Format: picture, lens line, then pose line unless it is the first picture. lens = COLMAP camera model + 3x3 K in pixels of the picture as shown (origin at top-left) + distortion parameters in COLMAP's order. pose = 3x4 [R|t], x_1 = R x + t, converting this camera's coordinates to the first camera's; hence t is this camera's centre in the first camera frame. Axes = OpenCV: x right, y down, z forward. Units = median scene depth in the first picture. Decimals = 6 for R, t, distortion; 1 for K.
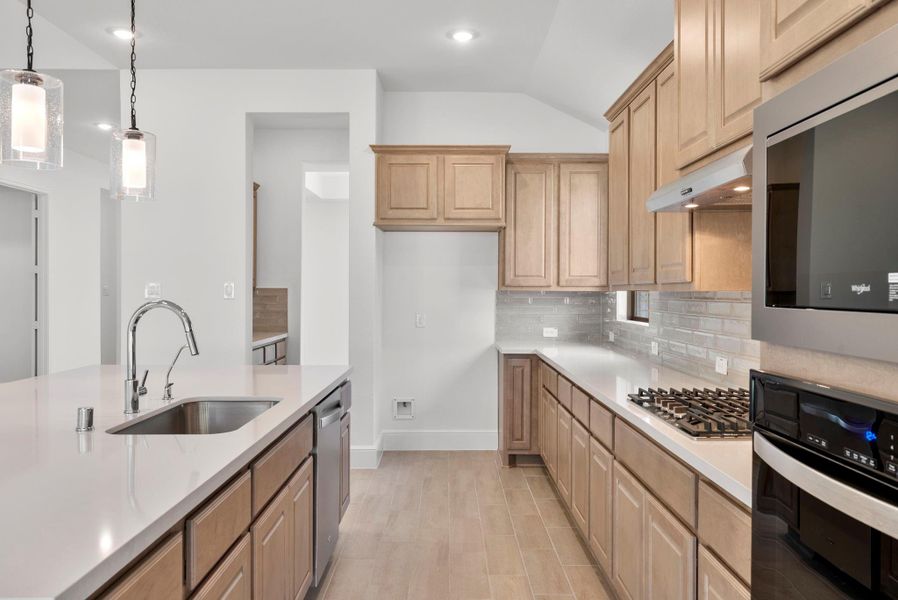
lens RADIAL K [[696.7, 0, 449.0], [0, 696.7, 300.0], [0, 0, 1]] dist [0.002331, 0.001019]
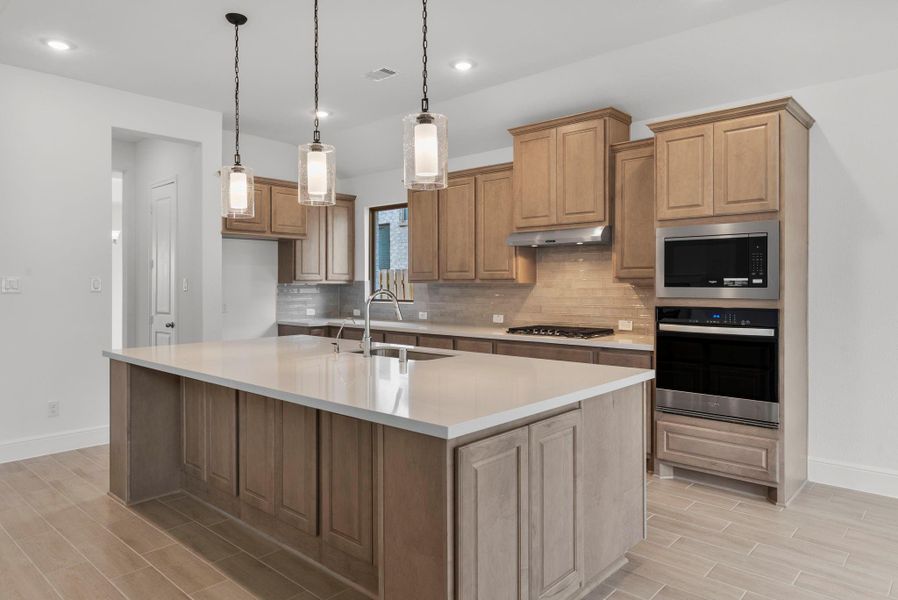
lens RADIAL K [[578.3, 0, 449.3], [0, 578.3, 291.5], [0, 0, 1]] dist [0.003613, 0.000606]
pose [[0.674371, -0.014712, 0.738246, -0.617517], [0.013961, 0.999877, 0.007173, -0.001045], [-0.738260, 0.005470, 0.674494, -0.035467]]
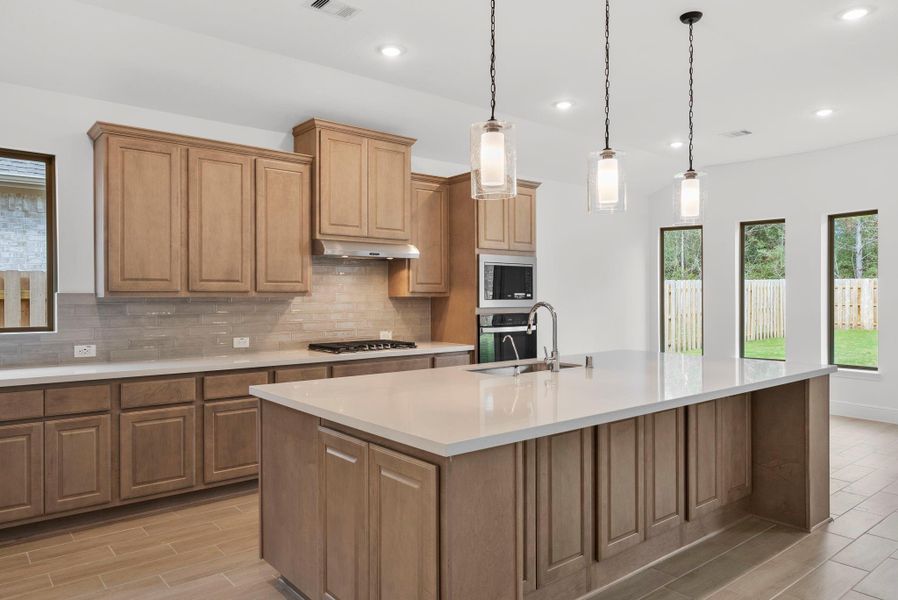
lens RADIAL K [[610.8, 0, 449.0], [0, 610.8, 300.0], [0, 0, 1]] dist [0.012785, 0.001344]
pose [[-0.630987, -0.003755, 0.775784, -0.642972], [0.011750, 0.999827, 0.014396, -0.012476], [-0.775704, 0.018199, -0.630834, 0.959248]]
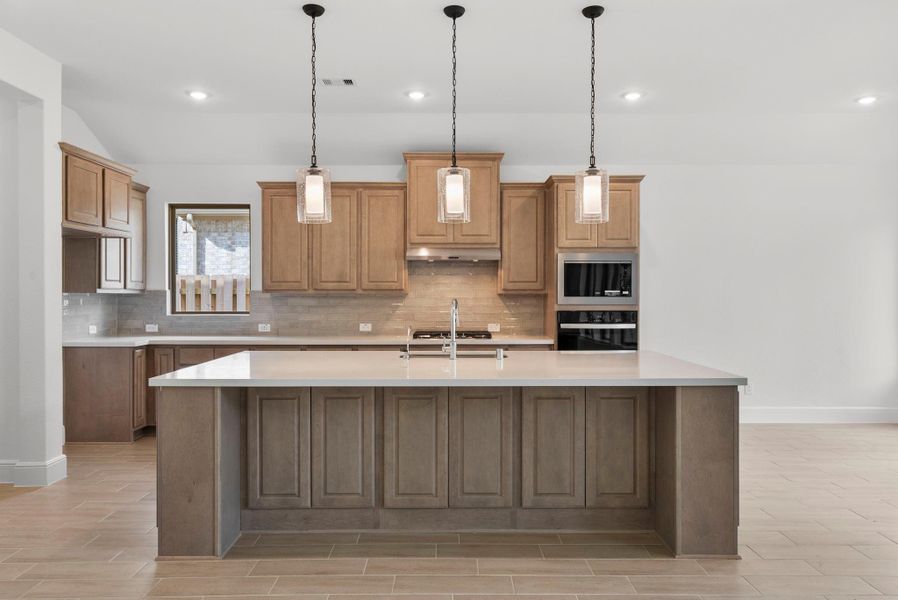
lens RADIAL K [[618.1, 0, 449.0], [0, 618.1, 300.0], [0, 0, 1]] dist [0.004459, 0.000673]
pose [[-0.001849, -0.012864, 0.999916, -0.970197], [0.012641, 0.999837, 0.012886, -0.008354], [-0.999918, 0.012664, -0.001686, 0.467185]]
